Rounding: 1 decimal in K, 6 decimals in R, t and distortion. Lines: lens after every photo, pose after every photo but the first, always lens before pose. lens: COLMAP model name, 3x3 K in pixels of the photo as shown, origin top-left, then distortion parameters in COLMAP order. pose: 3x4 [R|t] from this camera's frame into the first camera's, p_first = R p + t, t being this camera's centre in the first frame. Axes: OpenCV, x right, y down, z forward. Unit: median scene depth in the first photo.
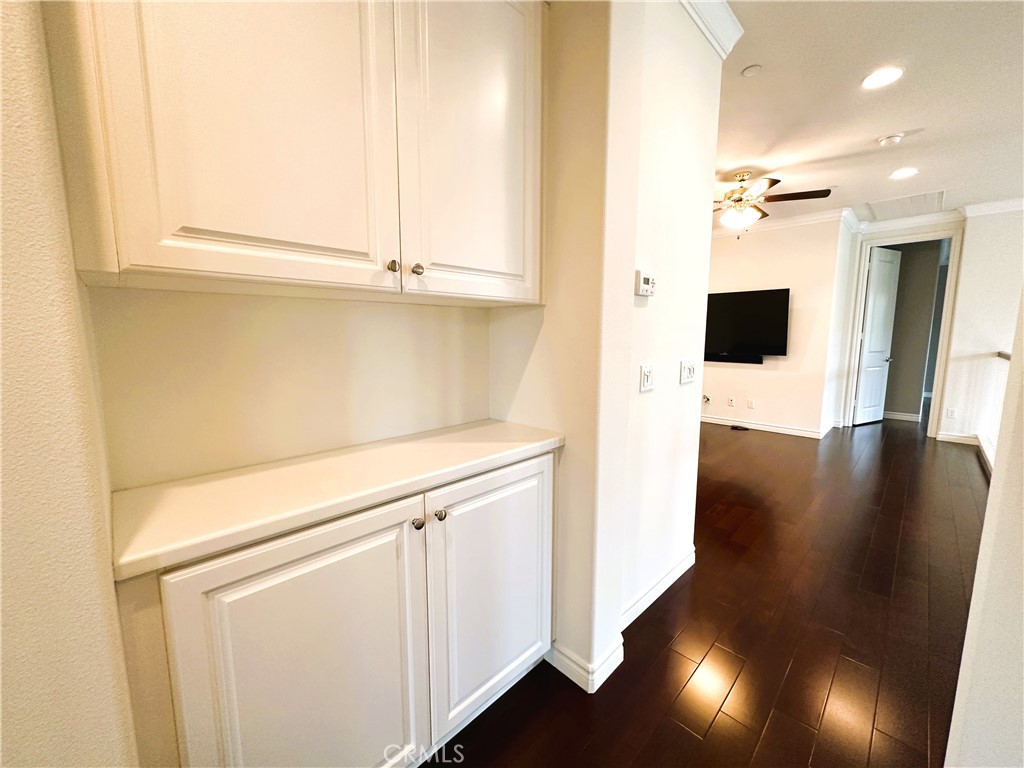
lens RADIAL K [[406.5, 0, 511.5], [0, 406.5, 386.3], [0, 0, 1]] dist [-0.001469, -0.000193]
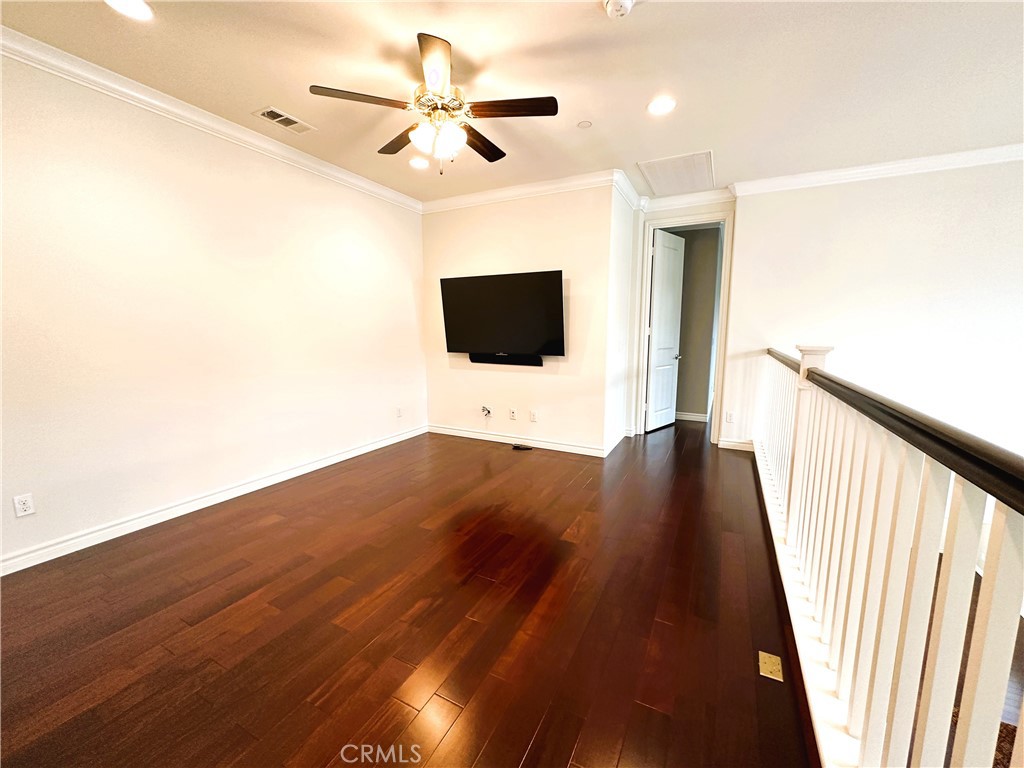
lens RADIAL K [[406.5, 0, 512.4], [0, 406.5, 384.2], [0, 0, 1]] dist [-0.001469, -0.000193]
pose [[0.951858, -0.038561, 0.304103, 0.321221], [0.035113, 0.999242, 0.016801, -0.035835], [-0.304520, -0.005314, 0.952491, 0.261790]]
